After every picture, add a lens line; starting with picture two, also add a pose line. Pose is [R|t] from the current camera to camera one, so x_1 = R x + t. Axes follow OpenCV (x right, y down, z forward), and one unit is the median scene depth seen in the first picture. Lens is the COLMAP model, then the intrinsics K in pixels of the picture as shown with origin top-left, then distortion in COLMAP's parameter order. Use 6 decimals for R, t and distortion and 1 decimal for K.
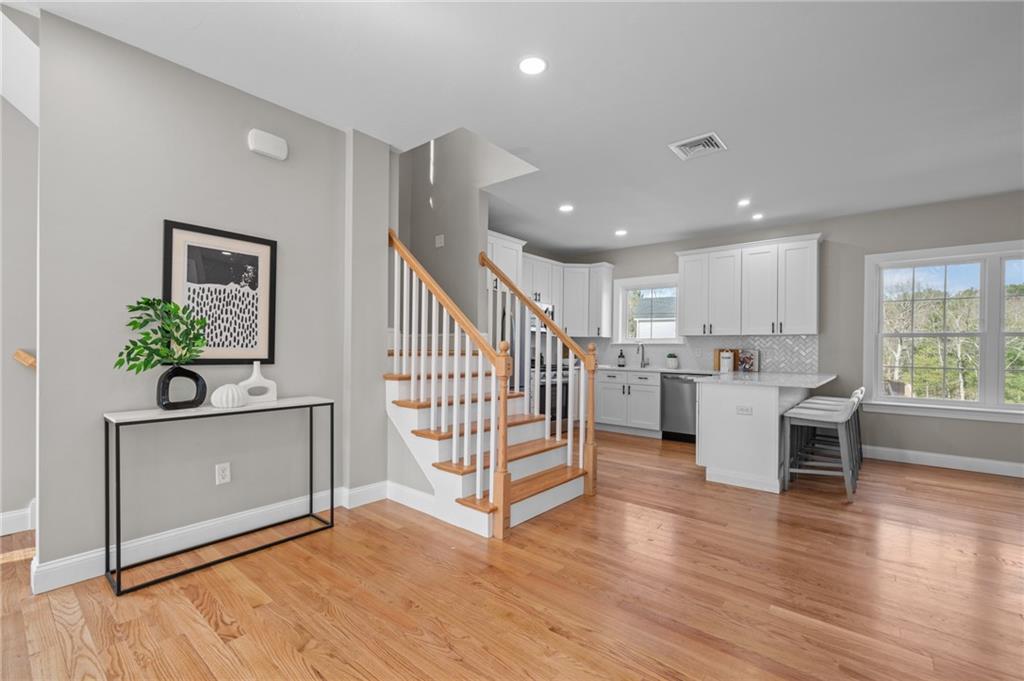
lens RADIAL K [[457.3, 0, 491.1], [0, 457.3, 347.6], [0, 0, 1]] dist [0.001894, 0.002315]
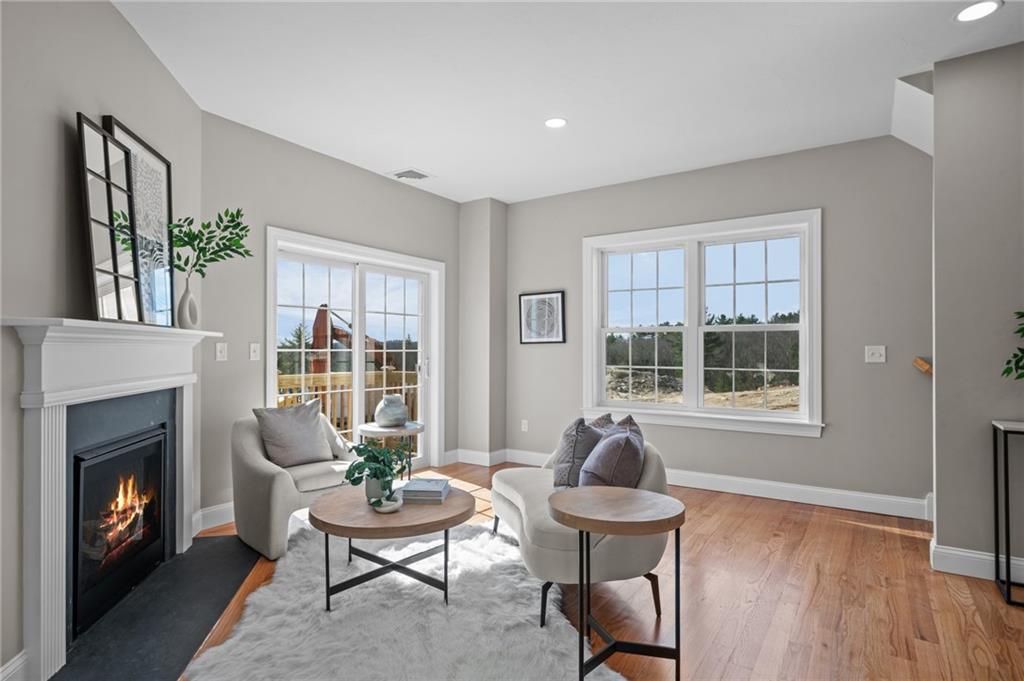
lens RADIAL K [[541.8, 0, 512.3], [0, 541.8, 348.9], [0, 0, 1]] dist [0.002785, 0.001084]
pose [[0.136534, -0.012006, -0.990563, 0.124094], [-0.000534, 0.999926, -0.012194, 0.000202], [0.990635, 0.002194, 0.136517, -0.132237]]
